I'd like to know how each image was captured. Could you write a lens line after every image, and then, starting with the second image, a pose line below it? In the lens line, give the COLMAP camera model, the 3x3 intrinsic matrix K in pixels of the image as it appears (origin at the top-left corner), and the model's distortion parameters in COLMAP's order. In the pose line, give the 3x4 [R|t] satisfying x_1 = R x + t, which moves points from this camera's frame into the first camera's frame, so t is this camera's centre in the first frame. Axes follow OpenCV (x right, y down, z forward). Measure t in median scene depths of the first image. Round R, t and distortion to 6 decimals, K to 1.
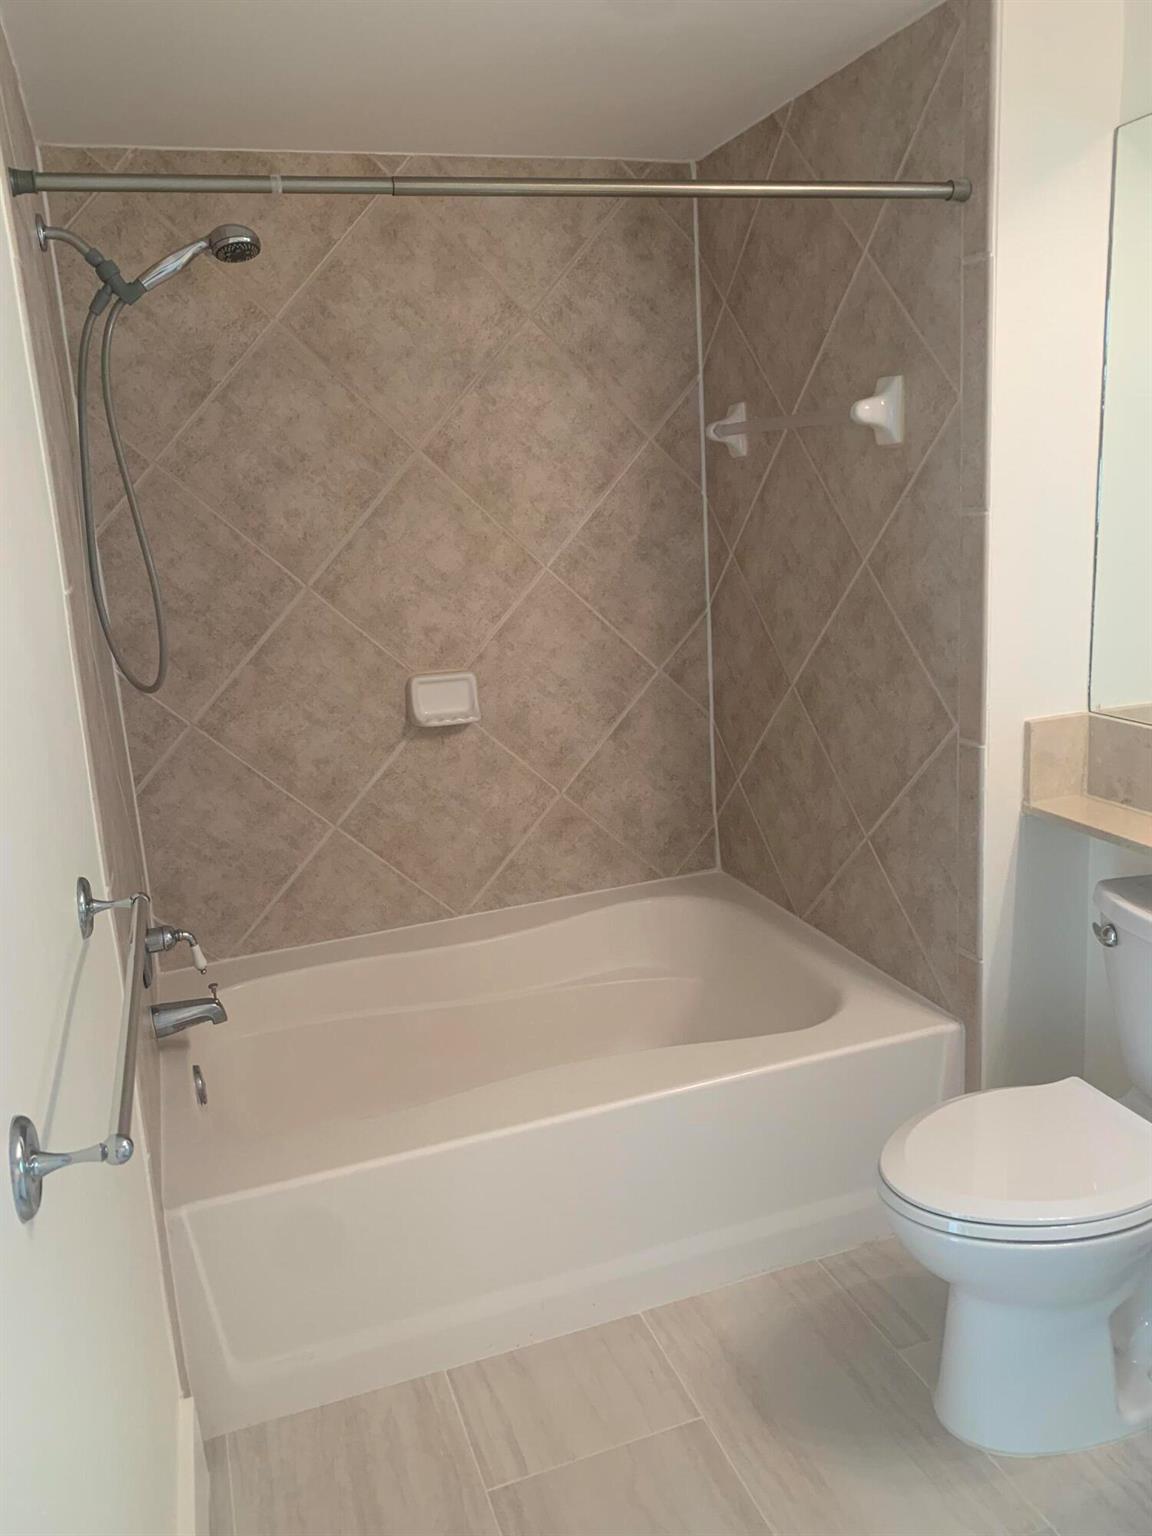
lens RADIAL K [[1170.2, 0, 580.1], [0, 1170.2, 768.7], [0, 0, 1]] dist [0.039544, -0.031017]
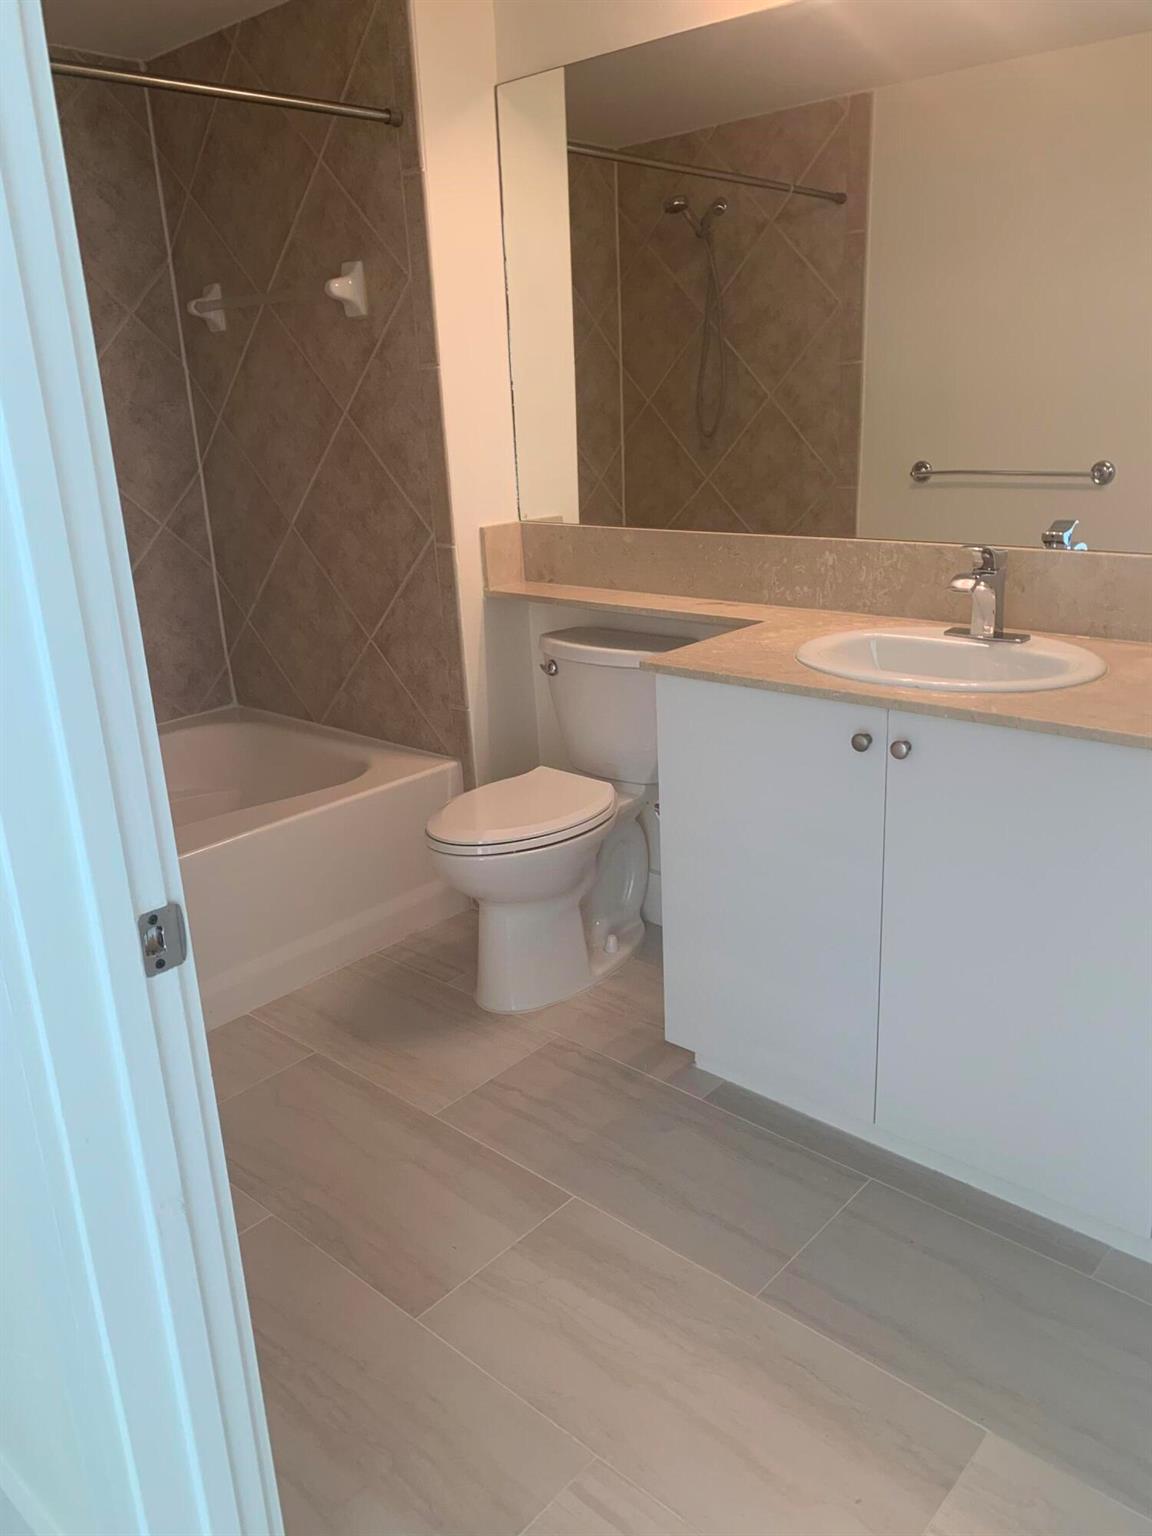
lens RADIAL K [[1170.2, 0, 572.4], [0, 1170.2, 773.7], [0, 0, 1]] dist [0.039544, -0.031017]
pose [[0.882432, -0.128036, 0.452682, -0.170085], [0.104142, 0.991543, 0.077439, 0.140027], [-0.458768, -0.021192, 0.888303, -0.252459]]
